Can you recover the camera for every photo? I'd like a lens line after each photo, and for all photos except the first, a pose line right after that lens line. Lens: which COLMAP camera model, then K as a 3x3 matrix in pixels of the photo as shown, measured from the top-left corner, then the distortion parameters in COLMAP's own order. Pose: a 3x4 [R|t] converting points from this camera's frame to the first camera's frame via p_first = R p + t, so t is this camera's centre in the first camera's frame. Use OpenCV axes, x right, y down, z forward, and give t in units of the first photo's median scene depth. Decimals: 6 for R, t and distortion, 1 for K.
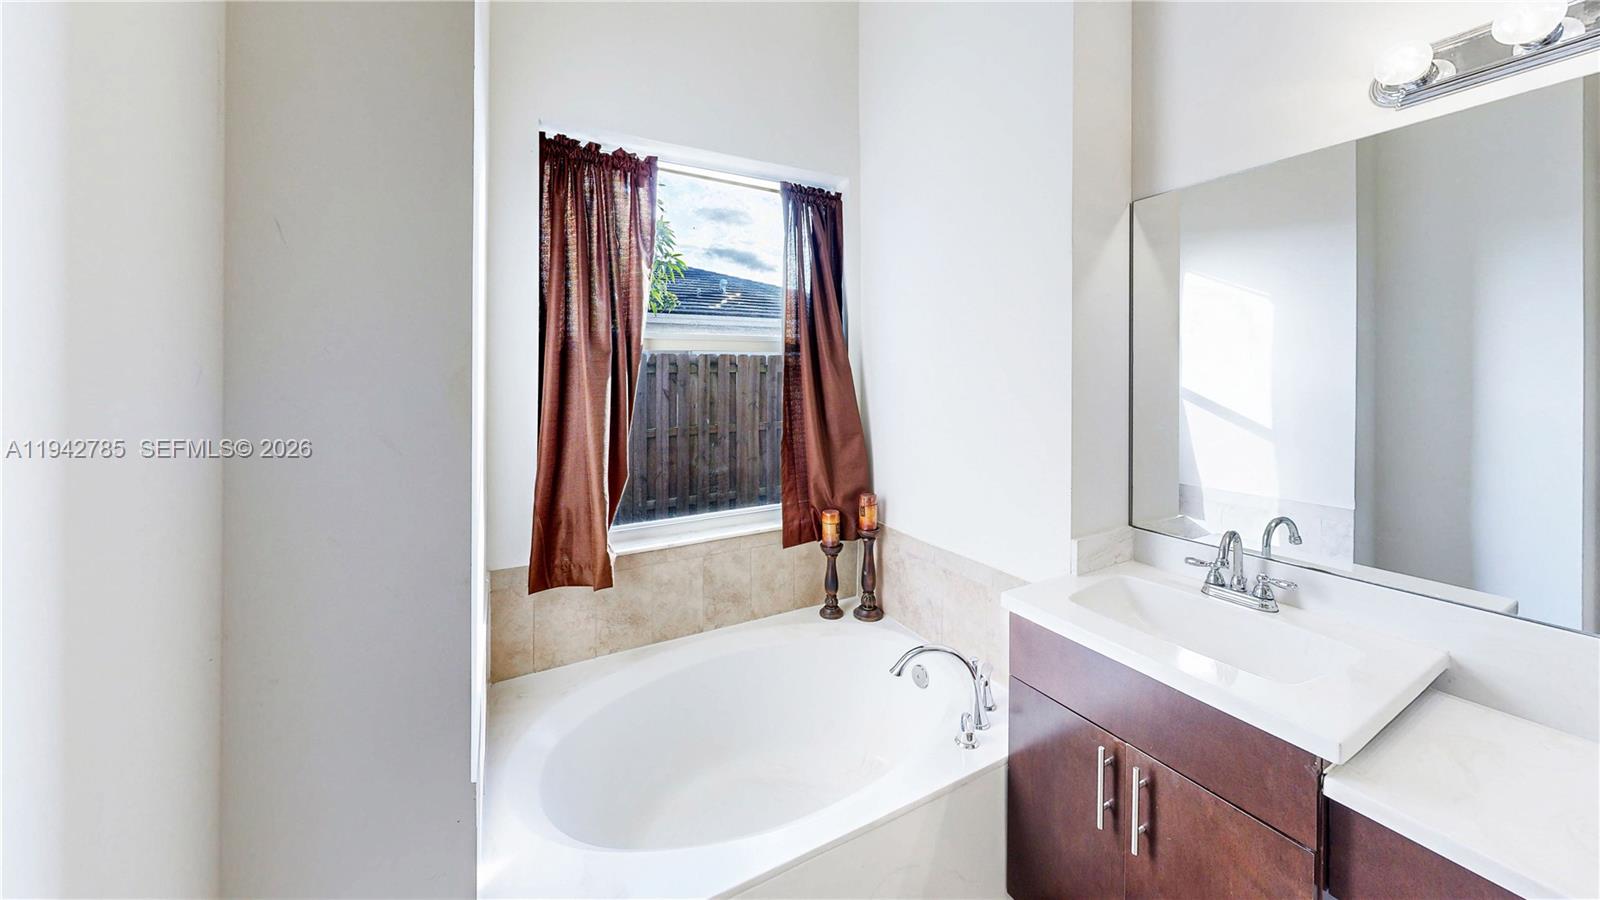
lens RADIAL K [[524.5, 0, 793.4], [0, 524.5, 381.3], [0, 0, 1]] dist [0.000222, 0.000018]
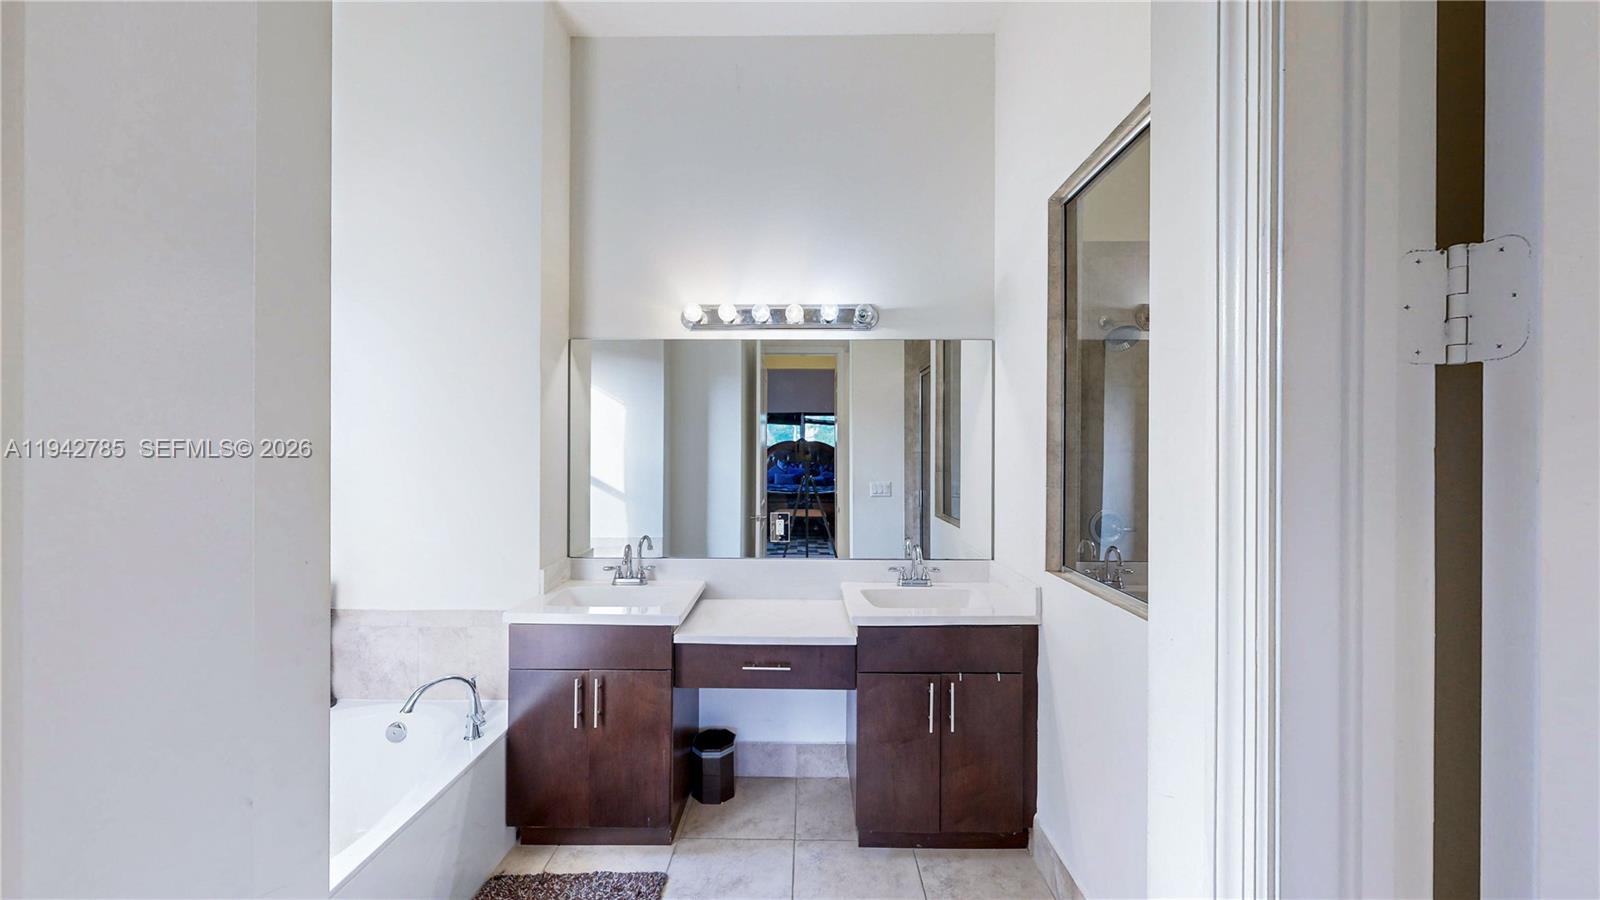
lens RADIAL K [[547.7, 0, 800.0], [0, 547.7, 450.0], [0, 0, 1]] dist [-0.000035, 0.000005]
pose [[0.464697, 0.016500, 0.885316, -0.497392], [0.002194, 0.999802, -0.019785, 0.006330], [-0.885467, 0.011136, 0.464568, -0.347558]]
